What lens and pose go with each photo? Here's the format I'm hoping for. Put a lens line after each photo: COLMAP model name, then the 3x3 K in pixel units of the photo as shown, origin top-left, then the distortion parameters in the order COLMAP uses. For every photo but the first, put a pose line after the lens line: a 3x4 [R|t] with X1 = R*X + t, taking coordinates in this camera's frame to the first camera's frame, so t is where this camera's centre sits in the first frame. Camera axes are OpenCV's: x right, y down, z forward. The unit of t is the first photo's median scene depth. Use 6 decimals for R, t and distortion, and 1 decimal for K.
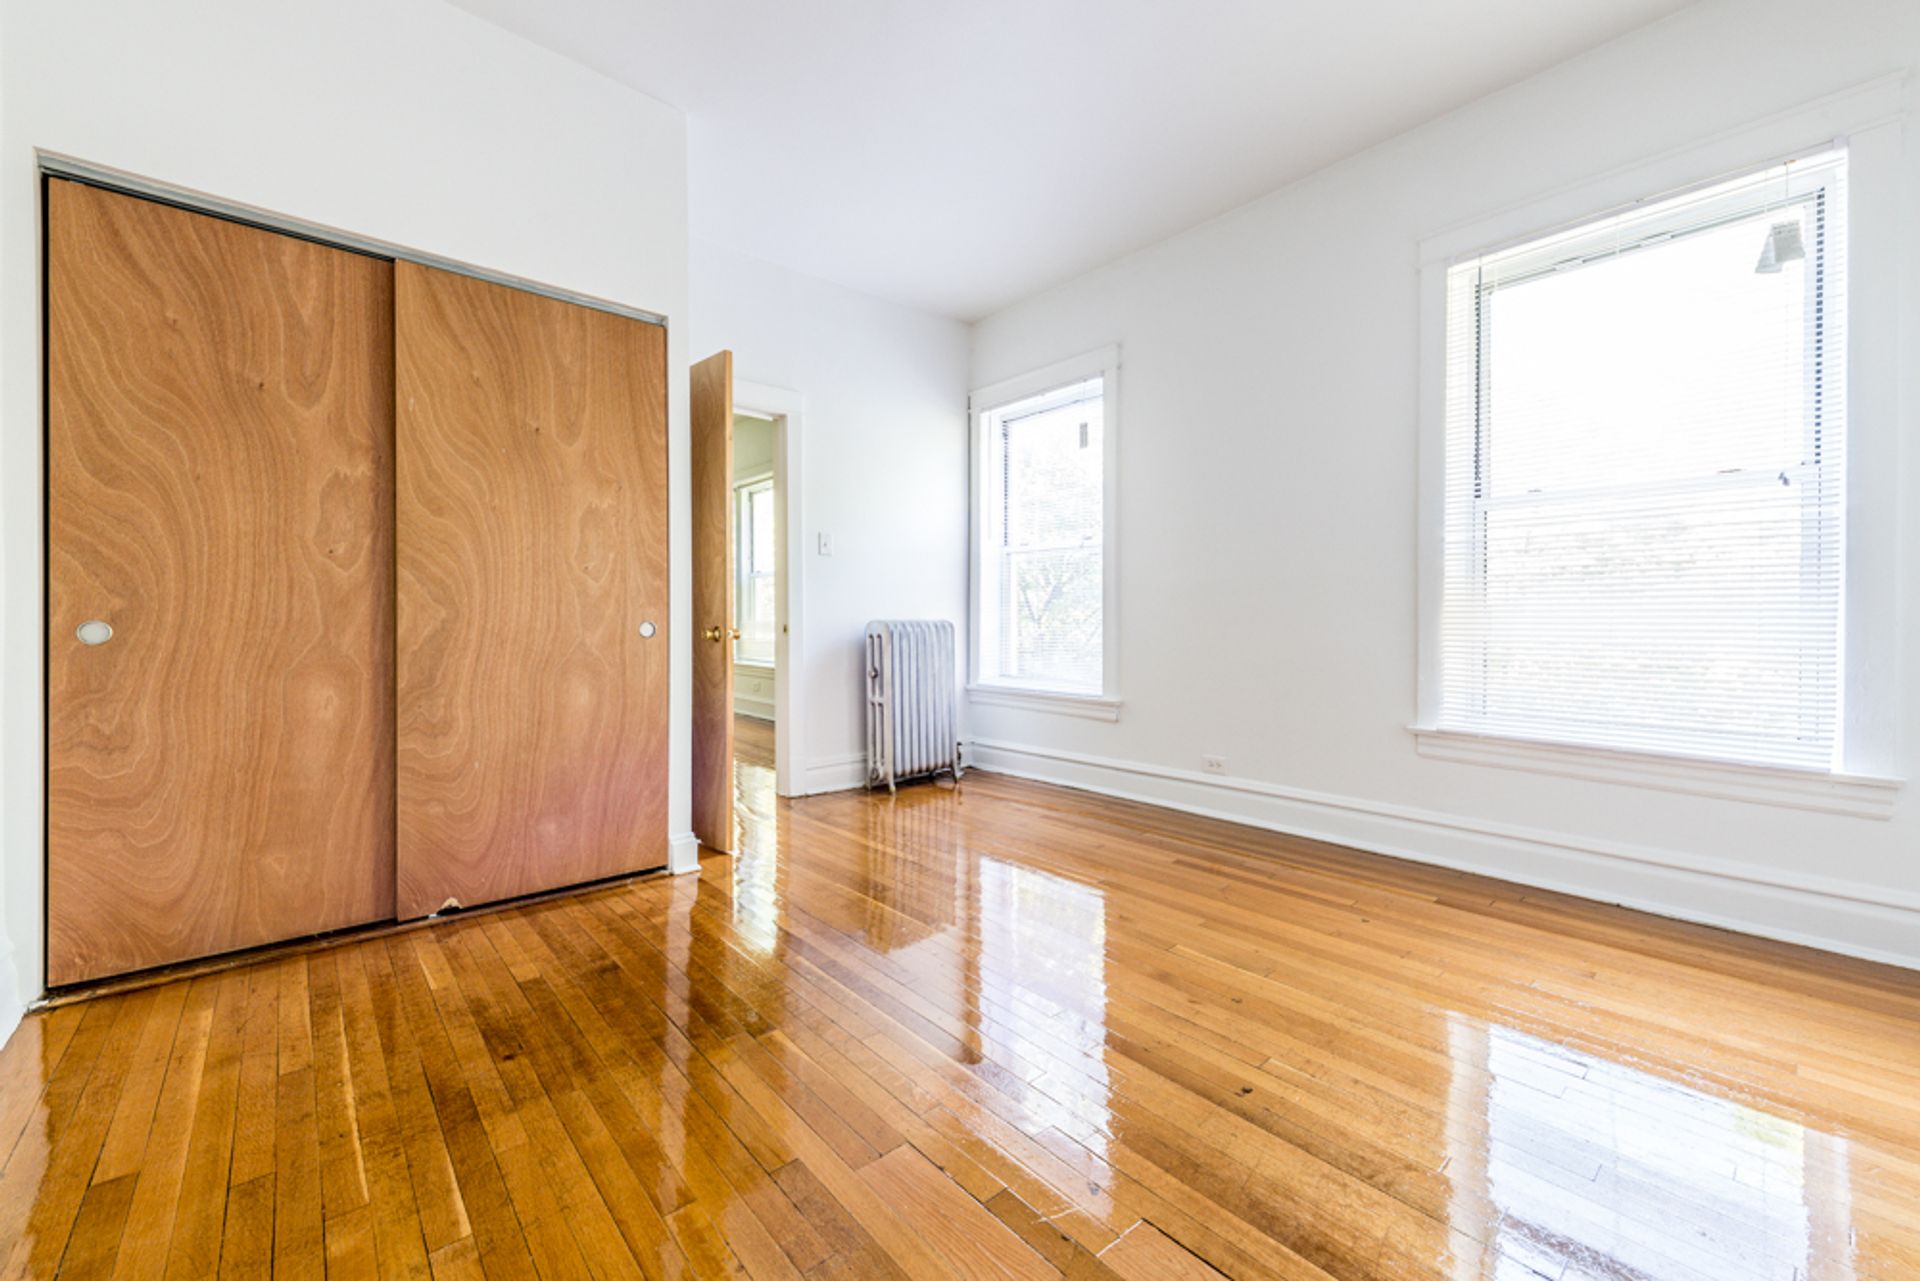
lens RADIAL K [[765.9, 0, 964.0], [0, 765.9, 622.1], [0, 0, 1]] dist [0.009800, -0.002259]
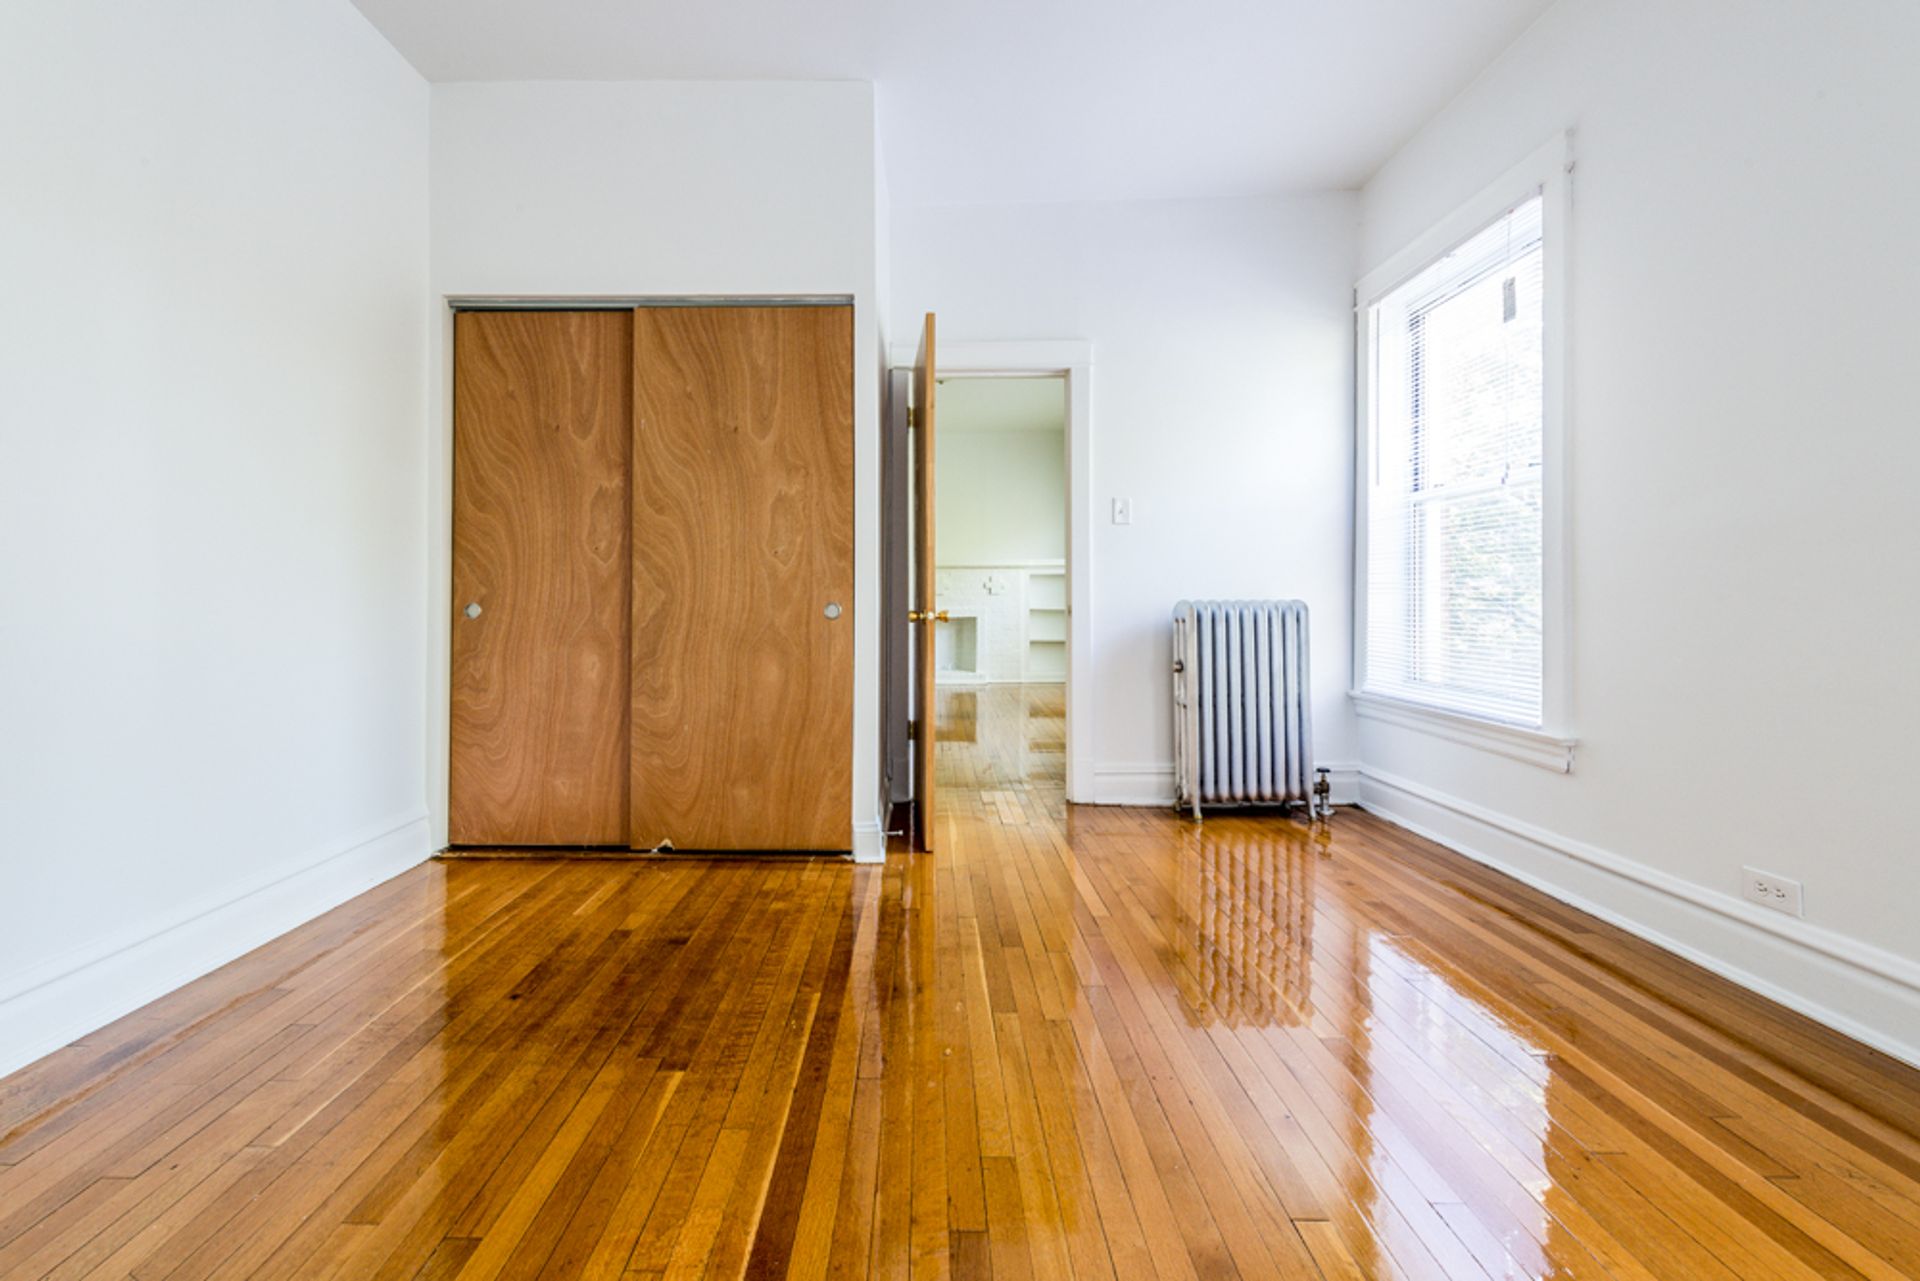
lens RADIAL K [[765.9, 0, 957.6], [0, 765.9, 595.5], [0, 0, 1]] dist [0.009800, -0.002259]
pose [[0.733311, -0.005848, -0.679868, 0.433621], [0.000676, 0.999969, -0.007872, -0.002706], [0.679893, 0.005314, 0.733292, 0.421262]]
